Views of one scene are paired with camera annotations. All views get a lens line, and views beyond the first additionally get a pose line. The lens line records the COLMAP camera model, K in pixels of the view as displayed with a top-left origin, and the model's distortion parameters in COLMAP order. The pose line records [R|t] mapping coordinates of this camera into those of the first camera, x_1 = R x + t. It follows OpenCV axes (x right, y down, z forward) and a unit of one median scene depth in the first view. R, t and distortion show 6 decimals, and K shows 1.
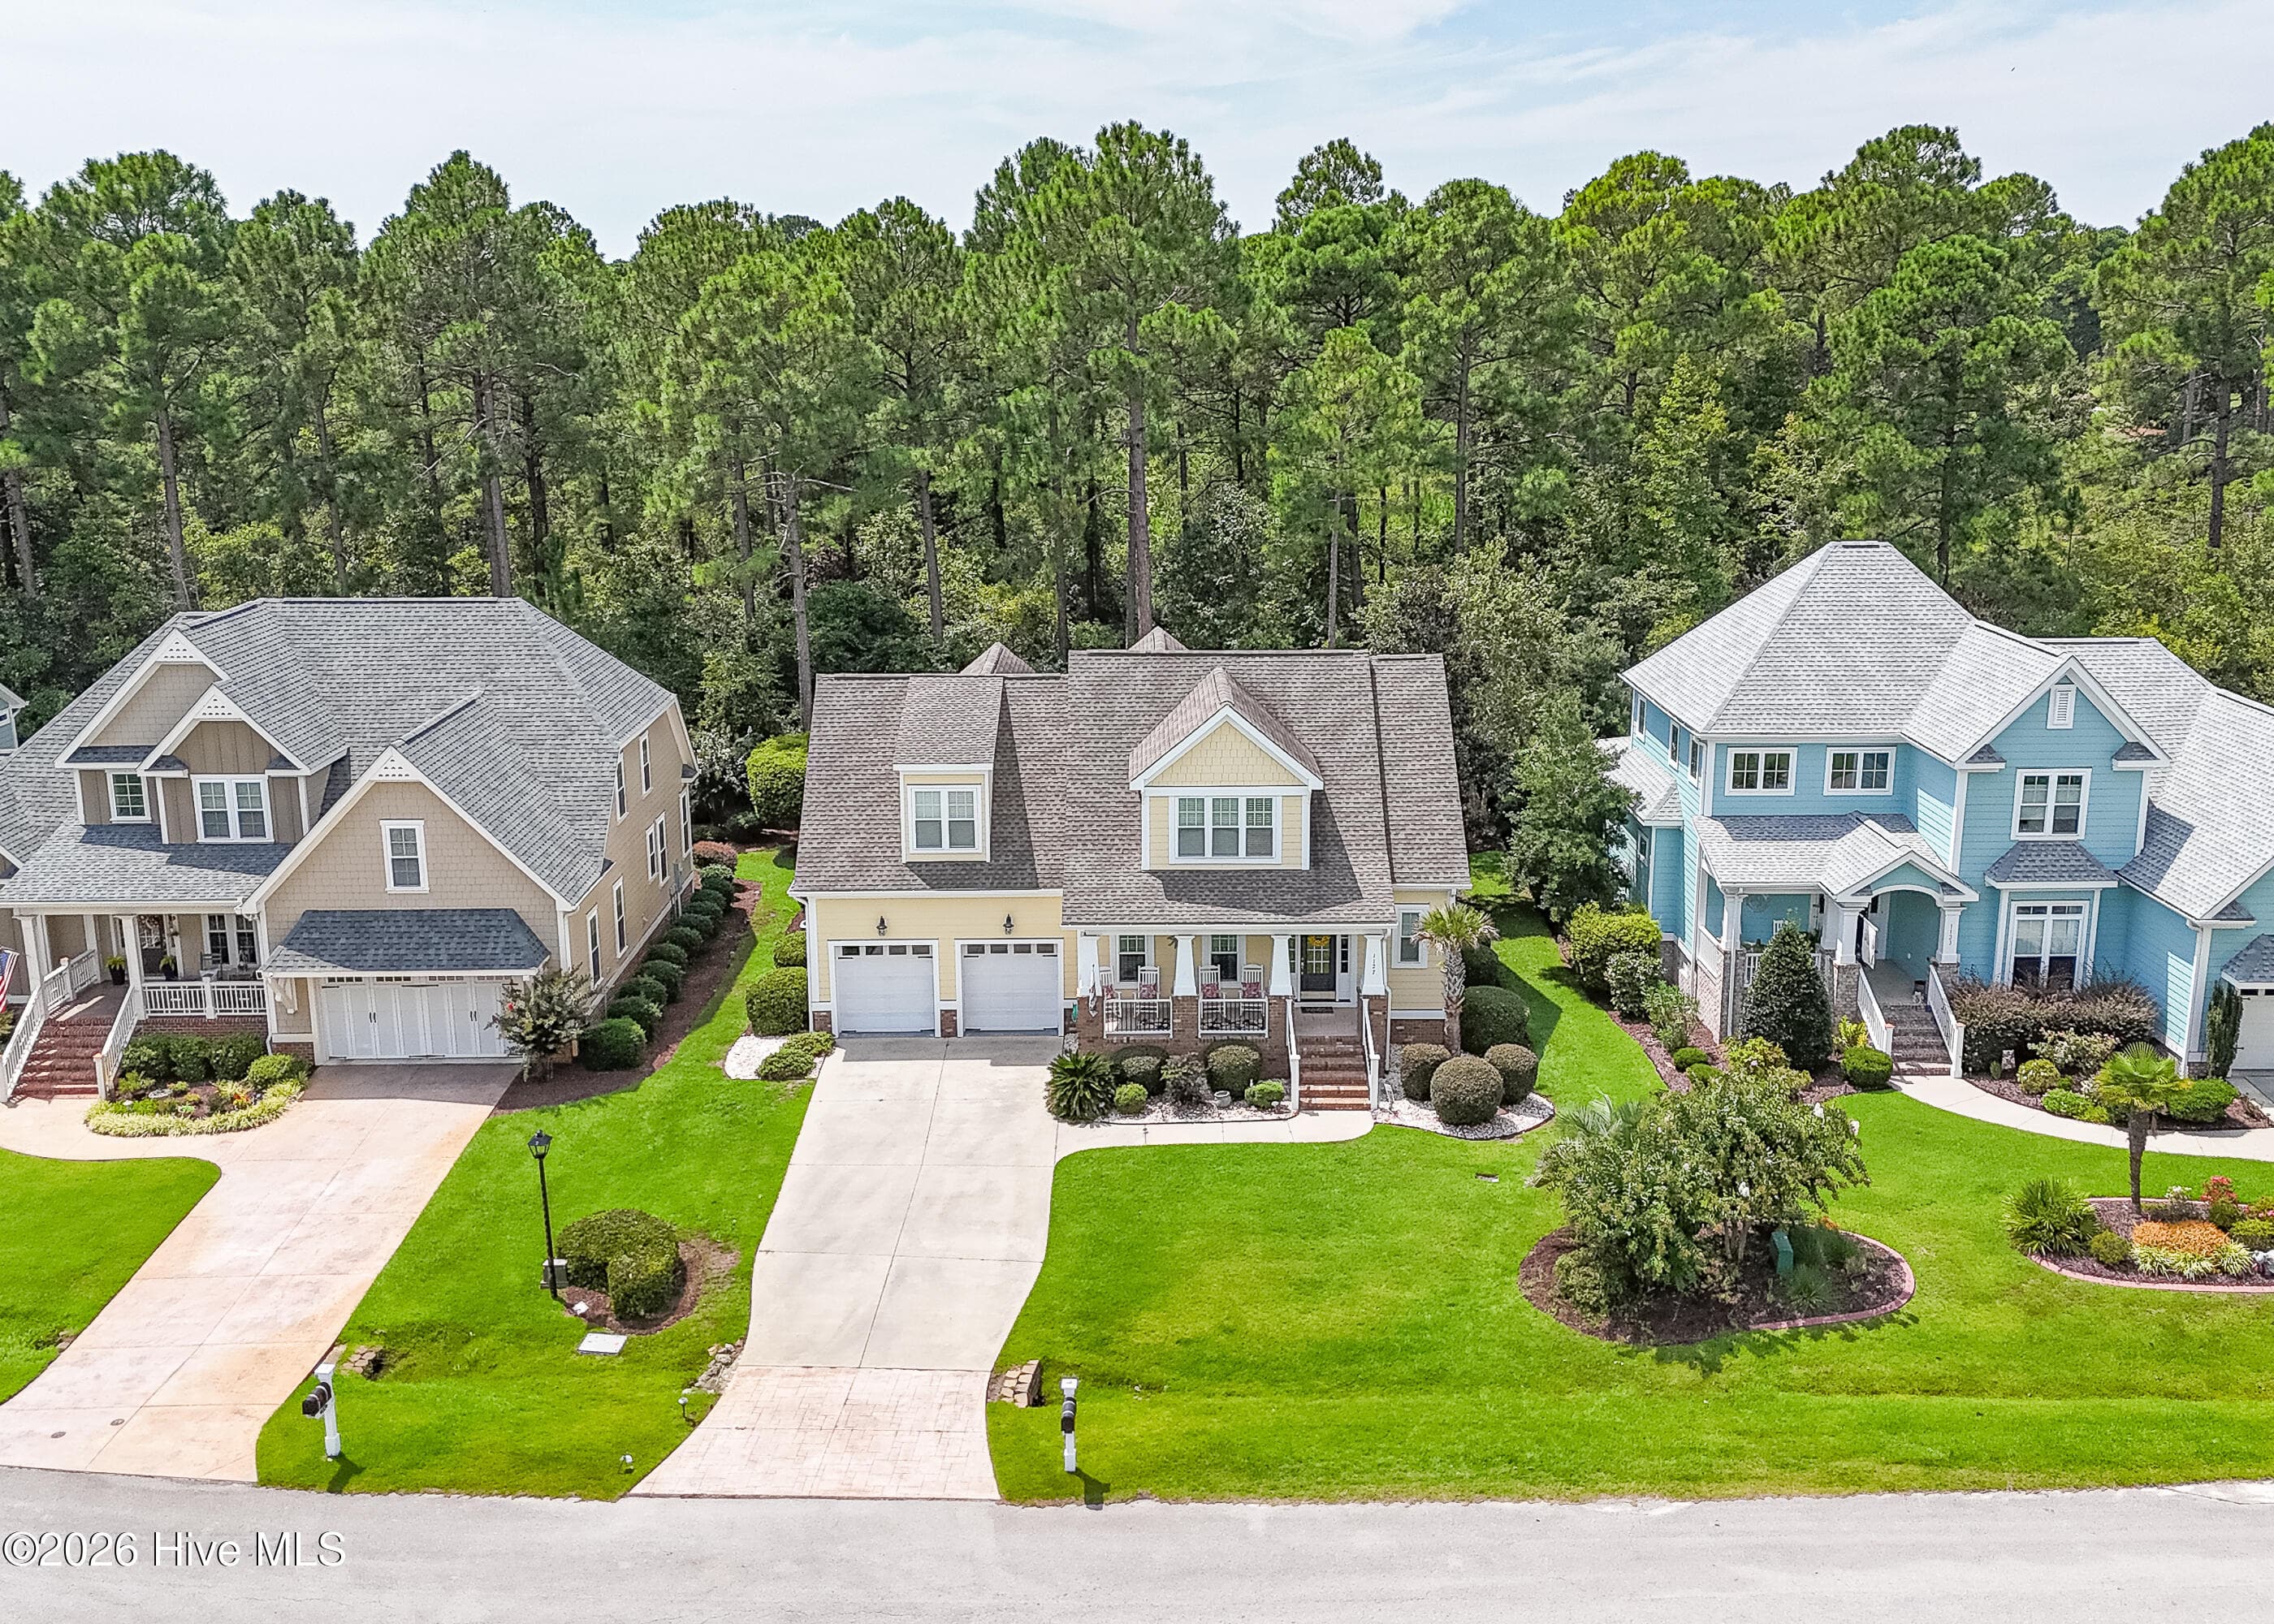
lens RADIAL K [[2102.2, 0, 1131.2], [0, 2102.2, 787.0], [0, 0, 1]] dist [0.044674, 0.000000]
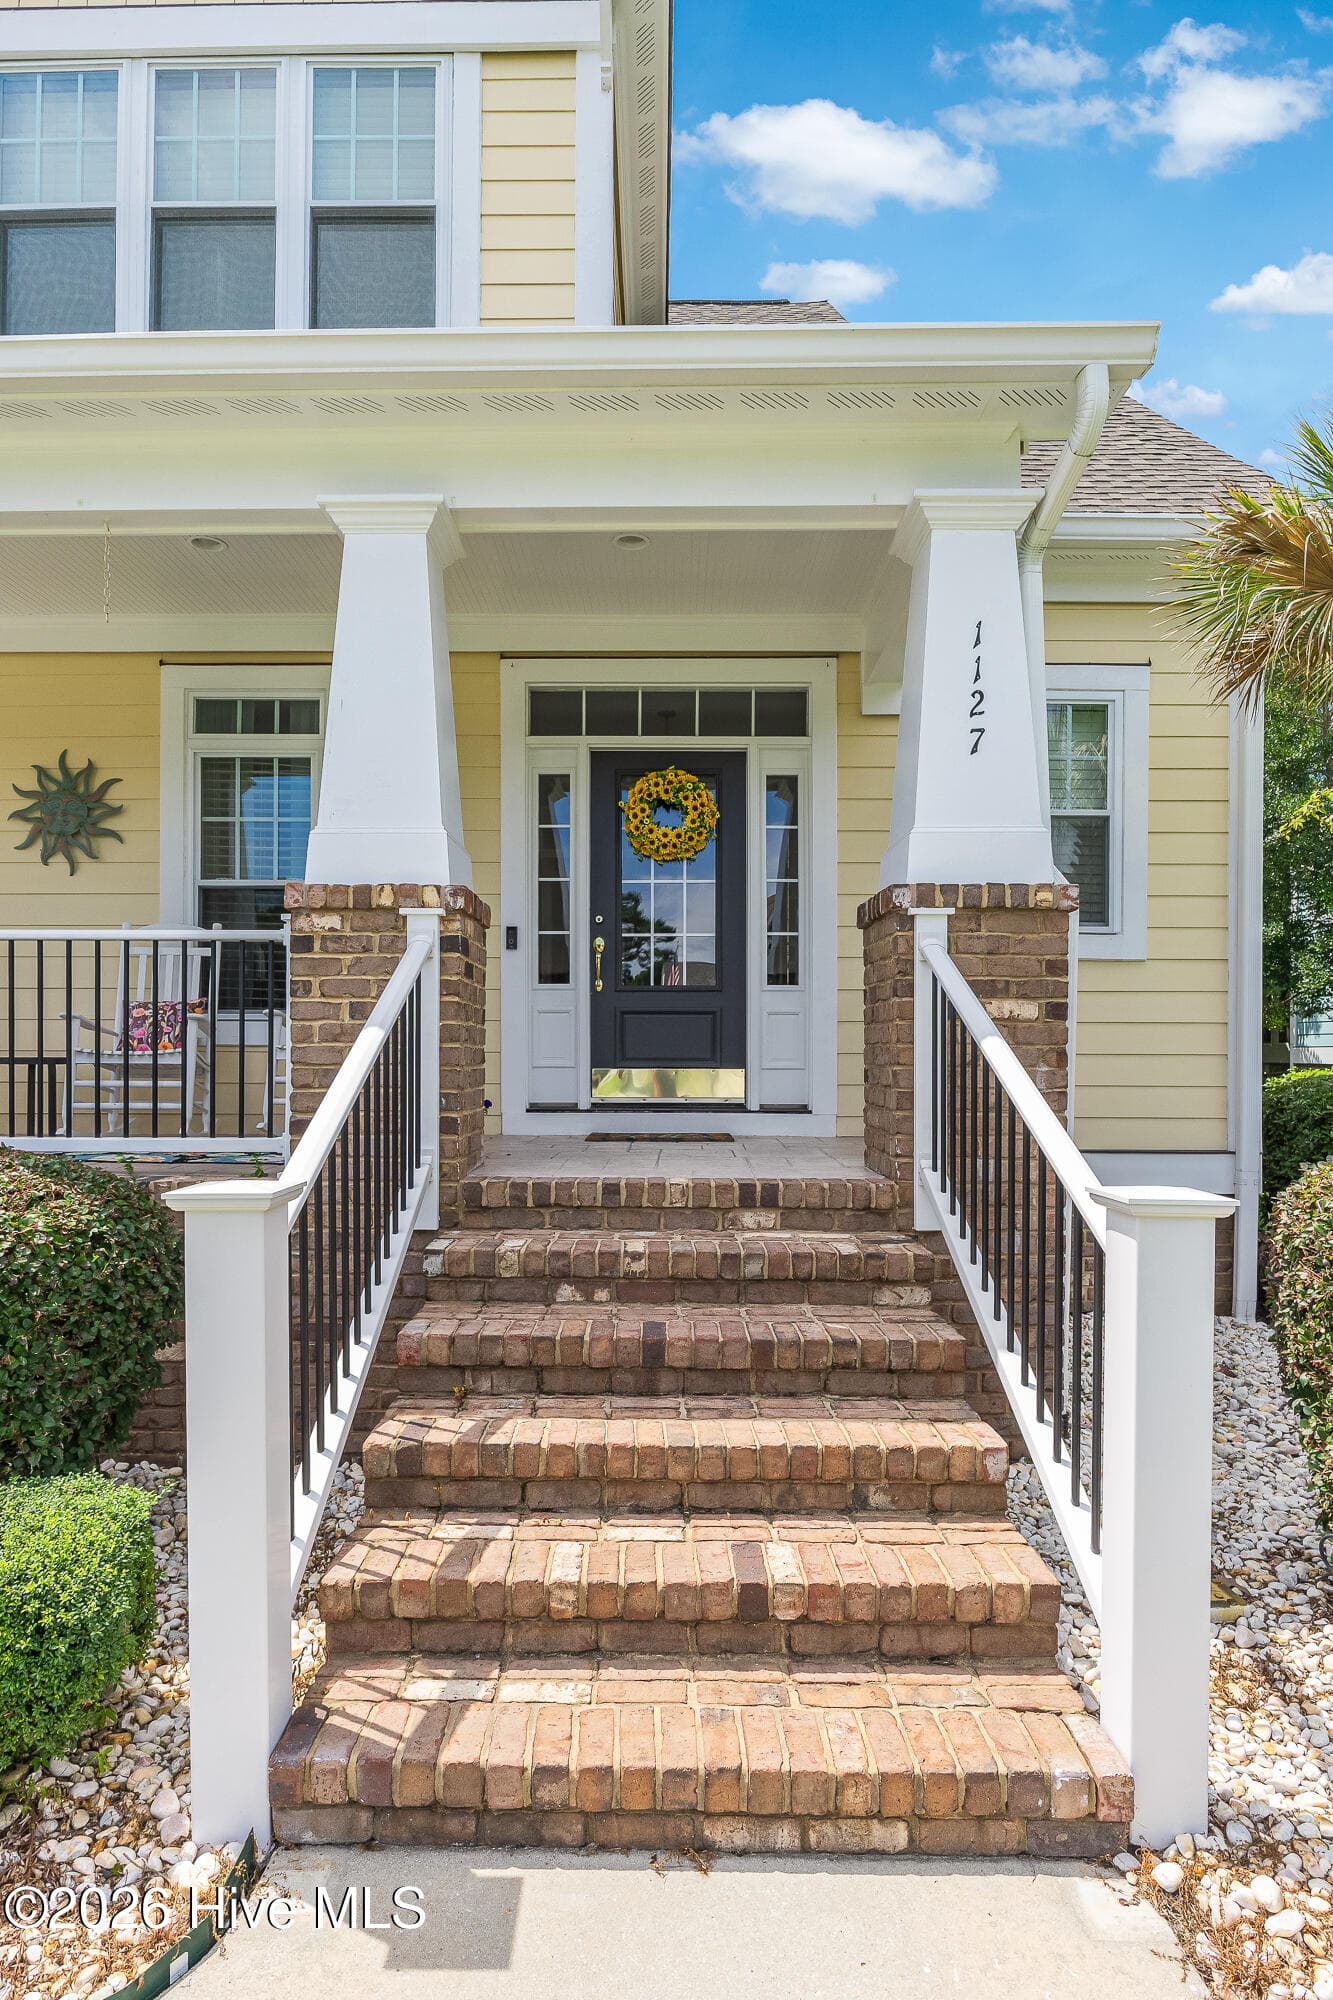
lens RADIAL K [[1069.2, 0, 627.1], [0, 1069.2, 1076.1], [0, 0, 1]] dist [-0.015770, -0.001087]
pose [[0.999770, 0.011747, -0.017963, 0.091435], [-0.015206, 0.978325, -0.206517, 0.128652], [0.015147, 0.206742, 0.978278, 0.928224]]
